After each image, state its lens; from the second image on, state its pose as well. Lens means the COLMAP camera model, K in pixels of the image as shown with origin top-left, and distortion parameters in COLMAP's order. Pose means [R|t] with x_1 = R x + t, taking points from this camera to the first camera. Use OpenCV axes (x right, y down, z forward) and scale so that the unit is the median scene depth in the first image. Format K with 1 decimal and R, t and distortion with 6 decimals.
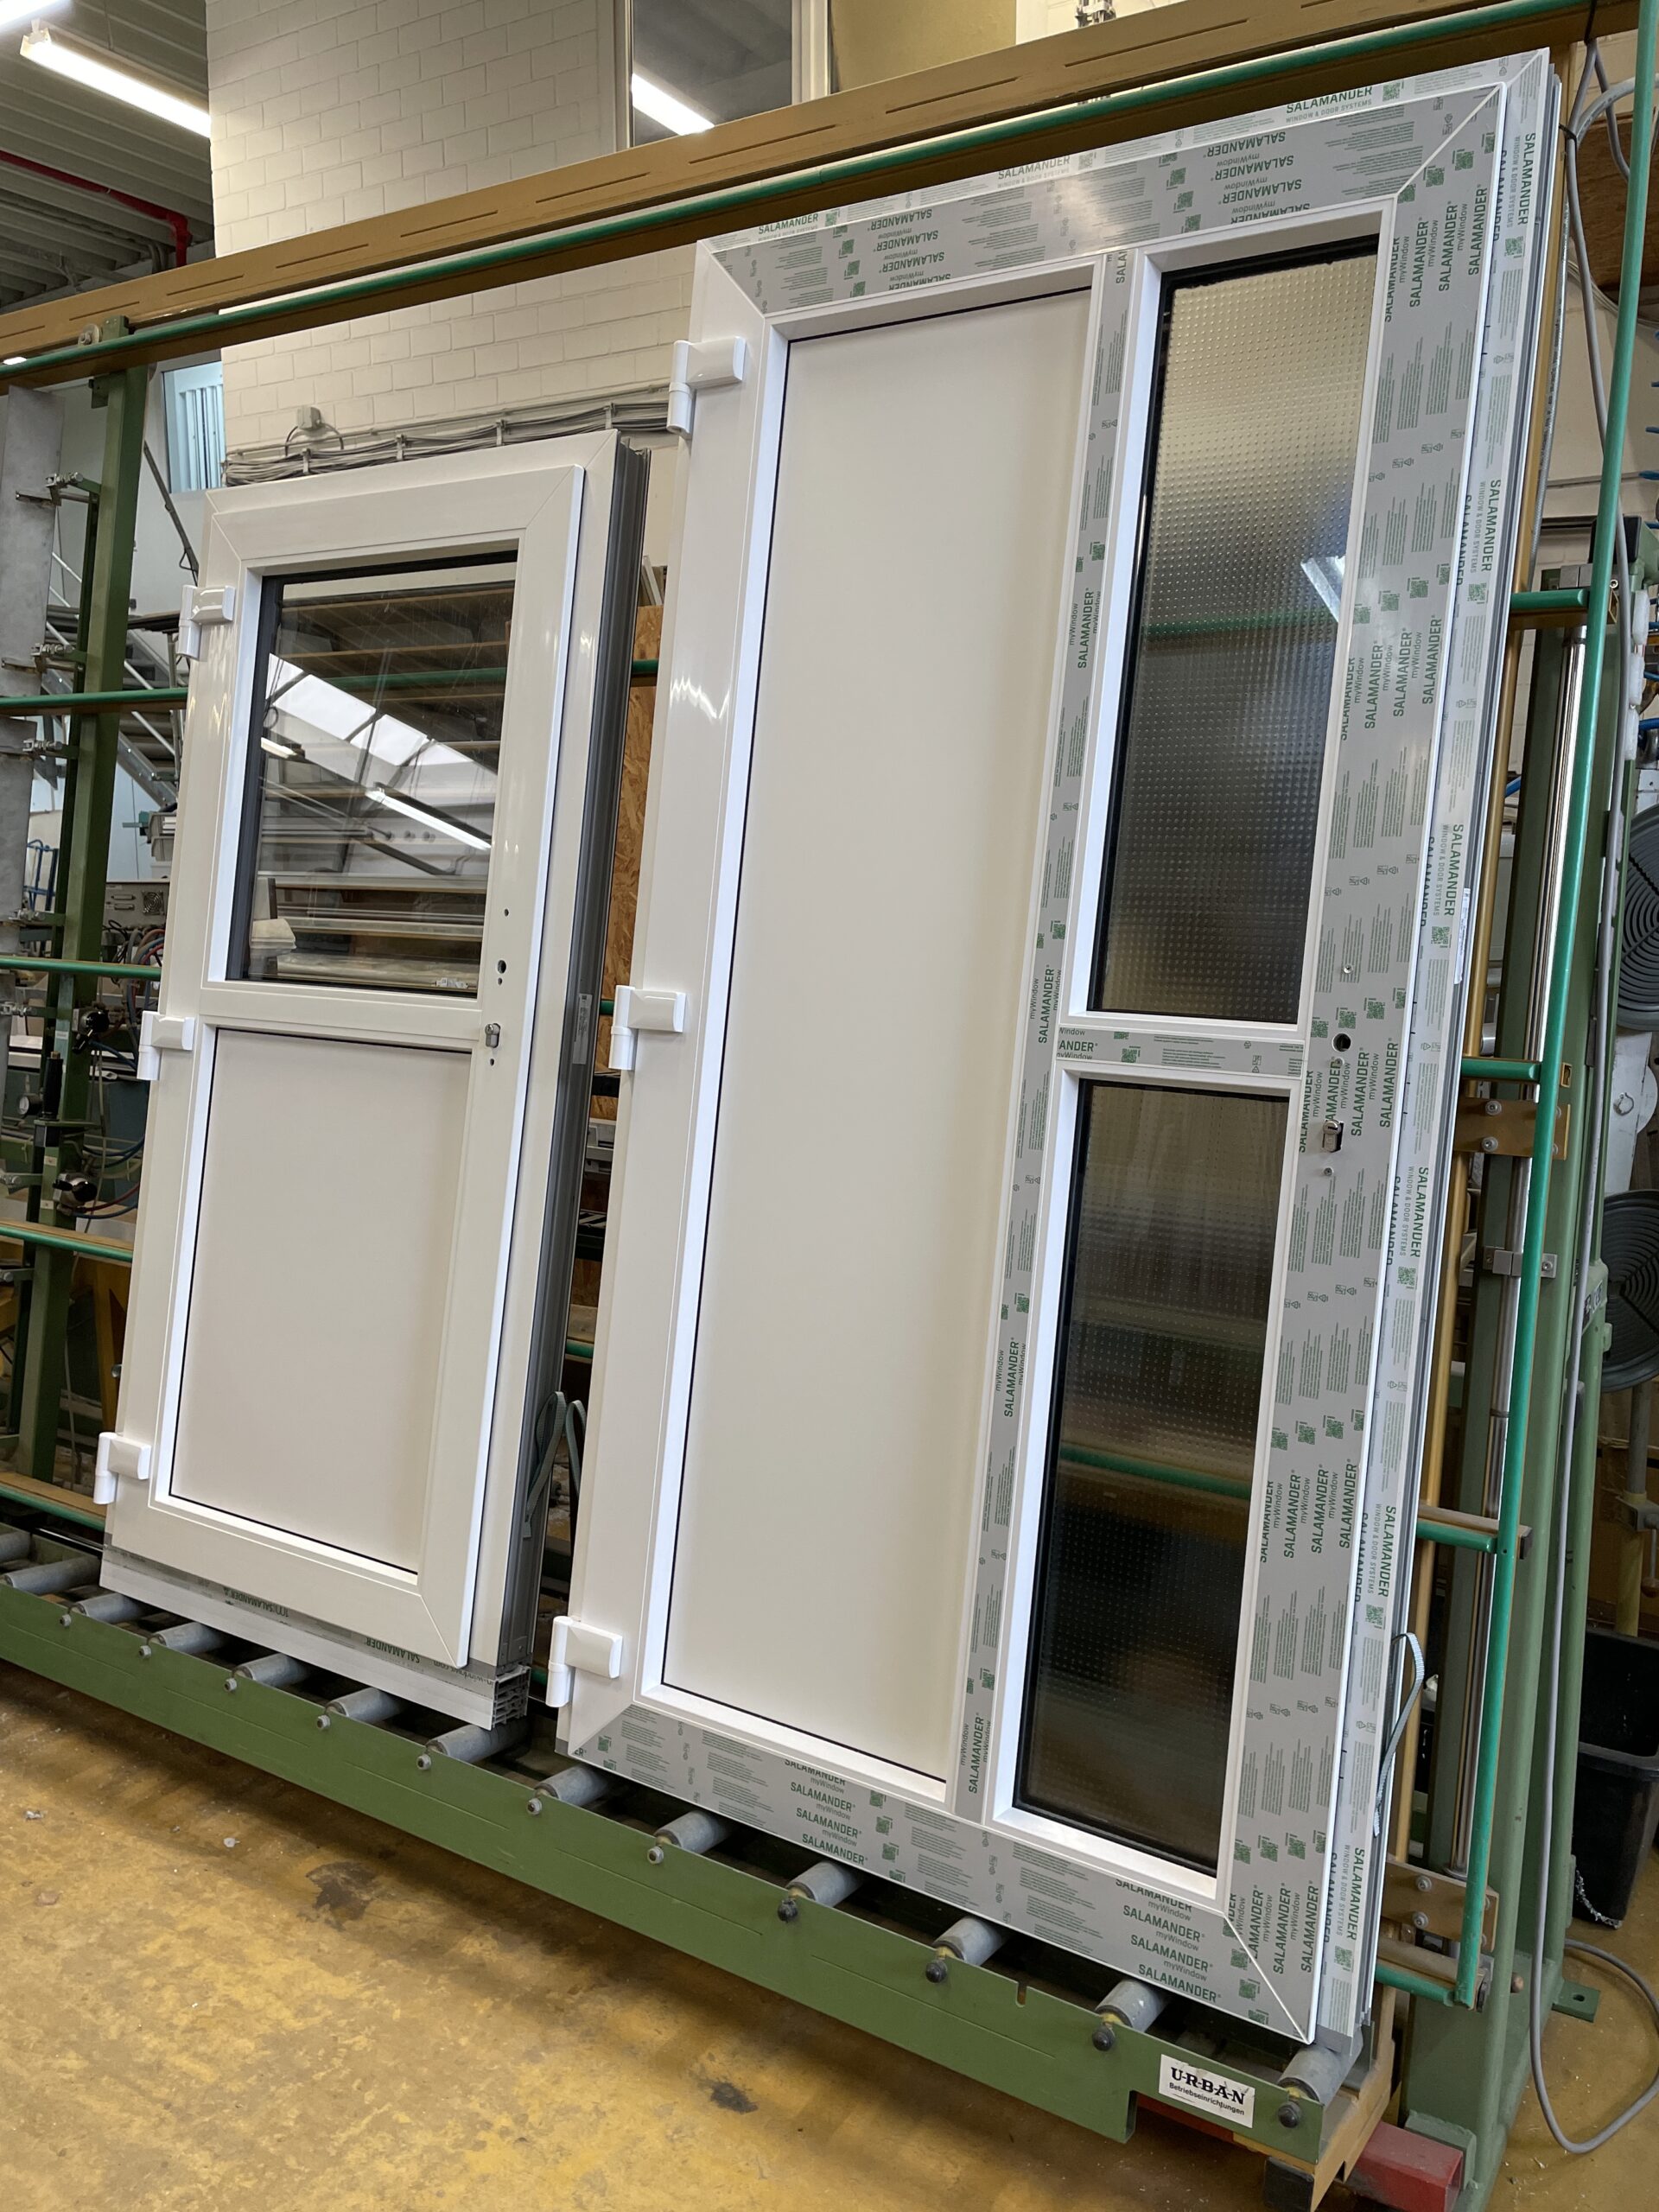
lens RADIAL K [[1705.2, 0, 829.9], [0, 1705.2, 1102.3], [0, 0, 1]] dist [0.000332, 0.000040]
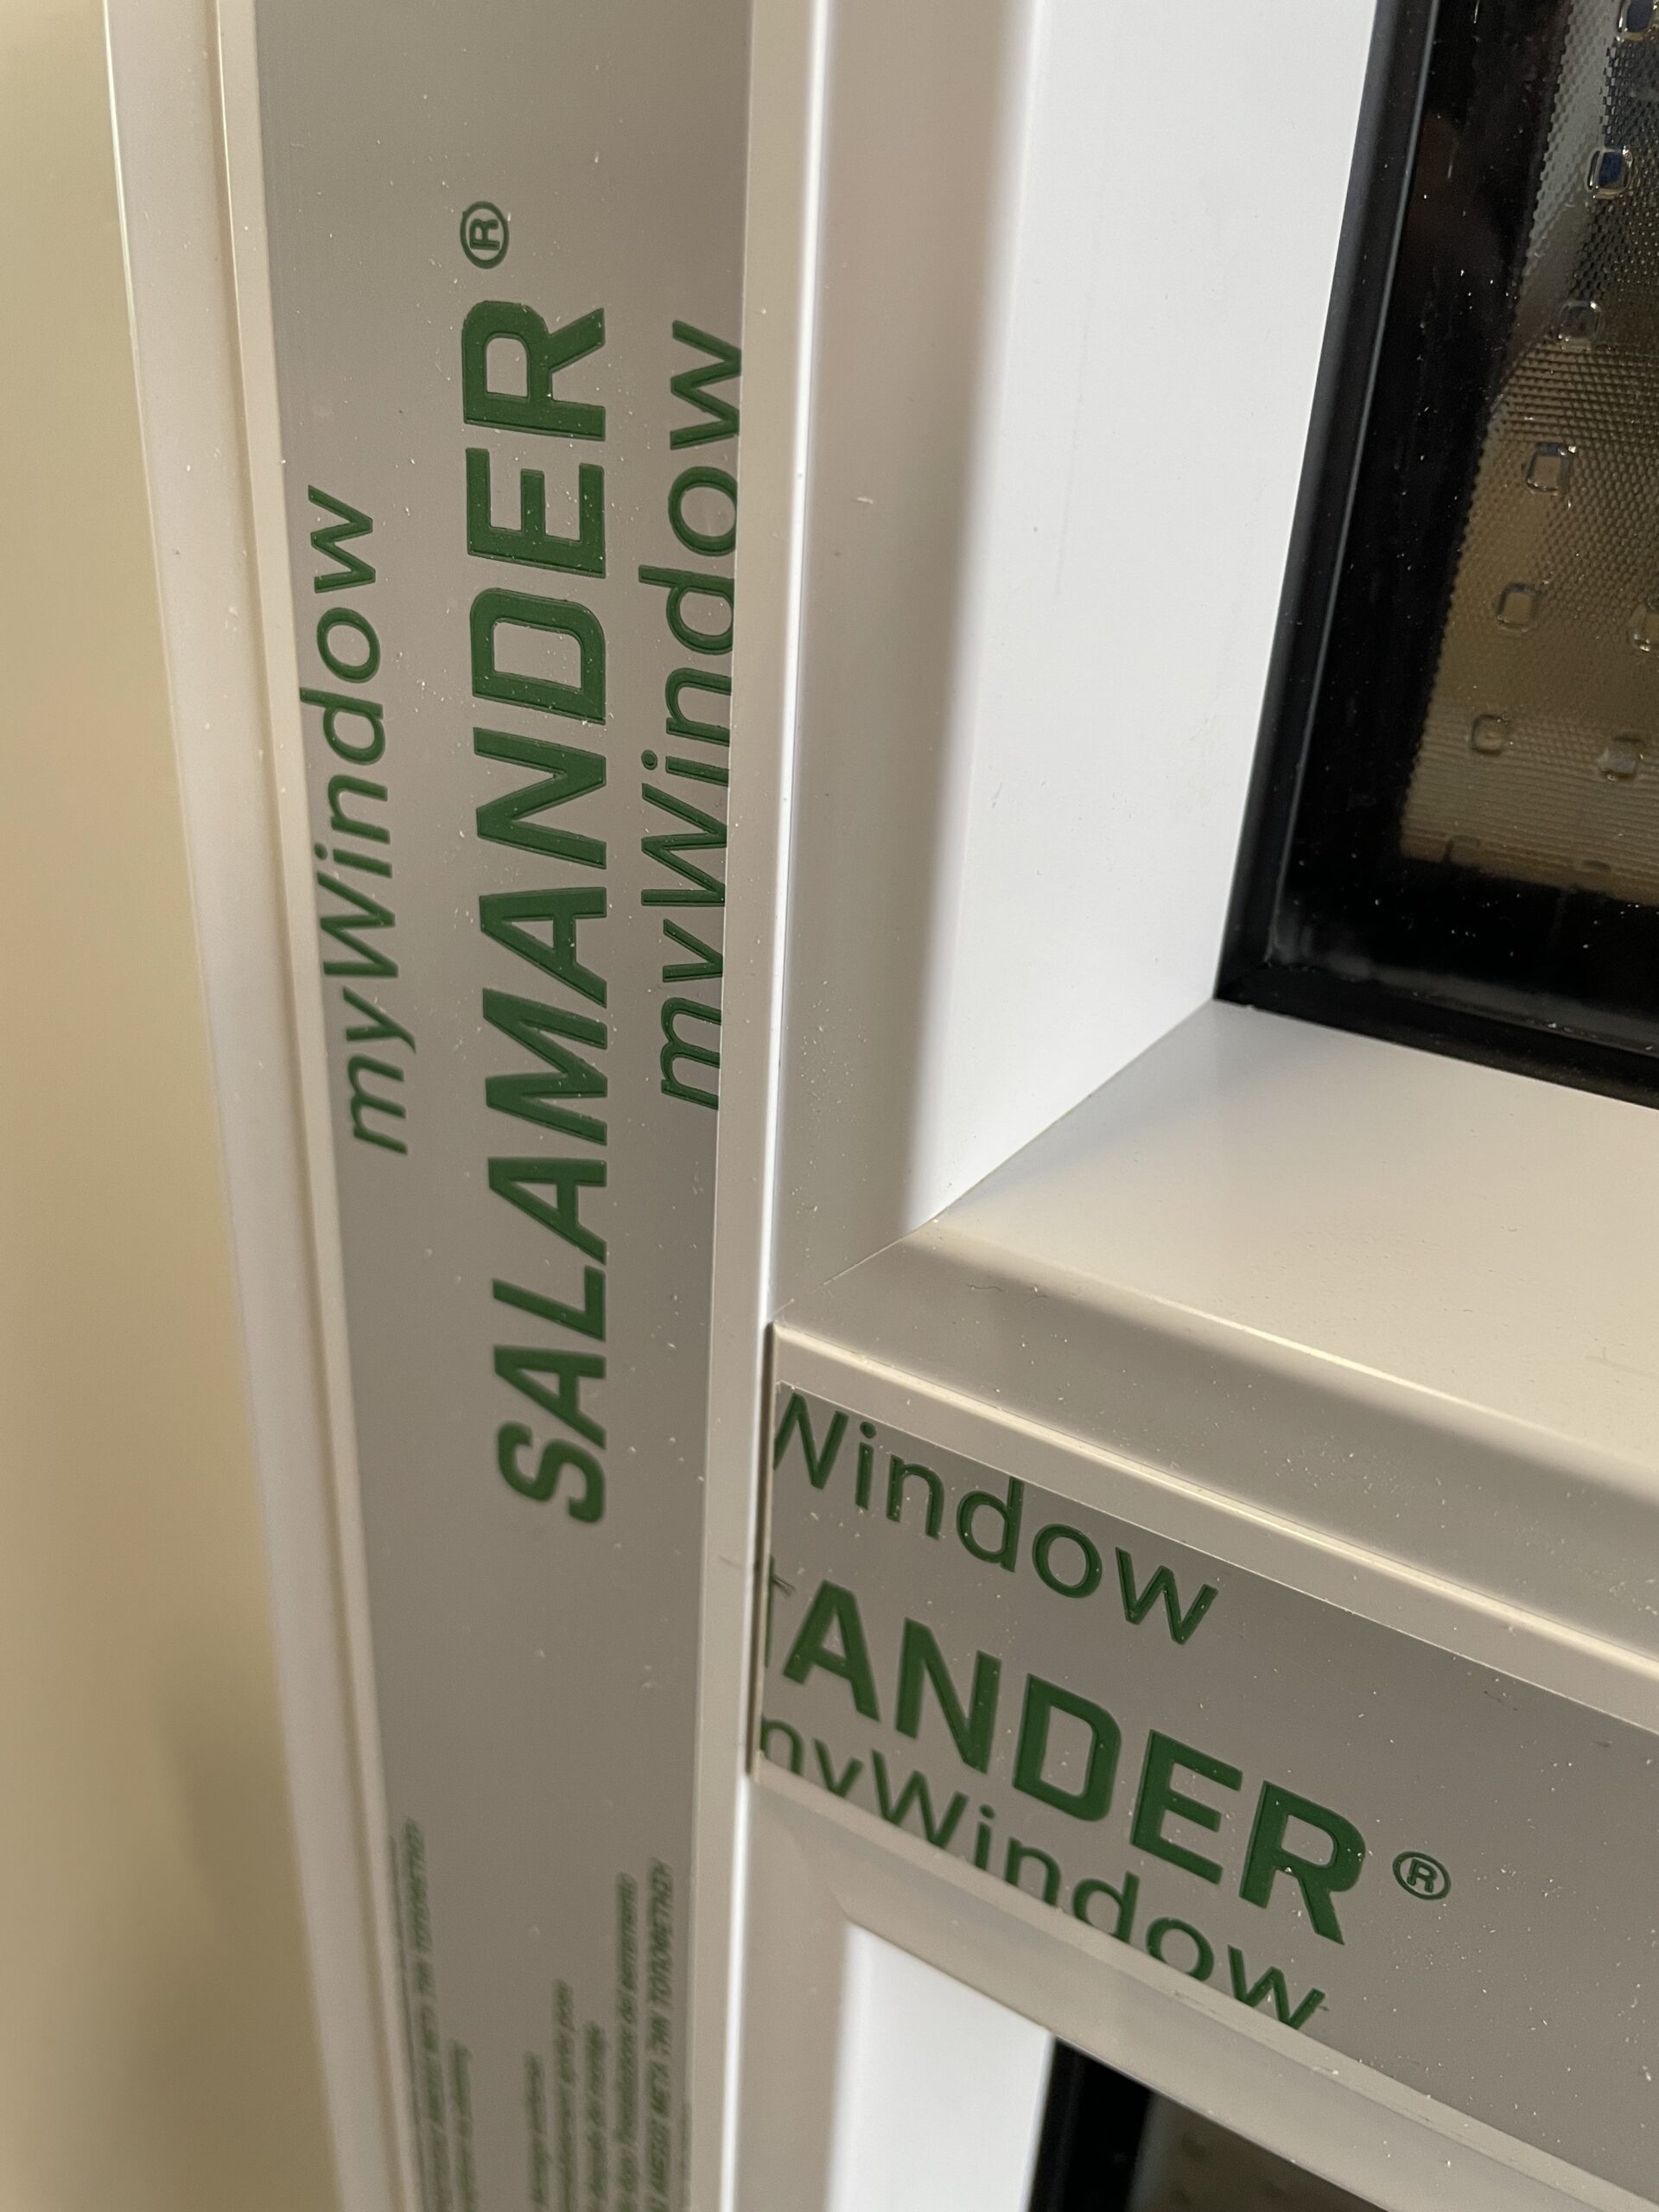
lens RADIAL K [[1705.2, 0, 829.5], [0, 1705.2, 1105.0], [0, 0, 1]] dist [0.000332, 0.000040]
pose [[0.998902, -0.046613, -0.004642, 0.137223], [0.043996, 0.899540, 0.434618, -0.078473], [-0.016083, -0.434345, 0.900603, 0.950113]]
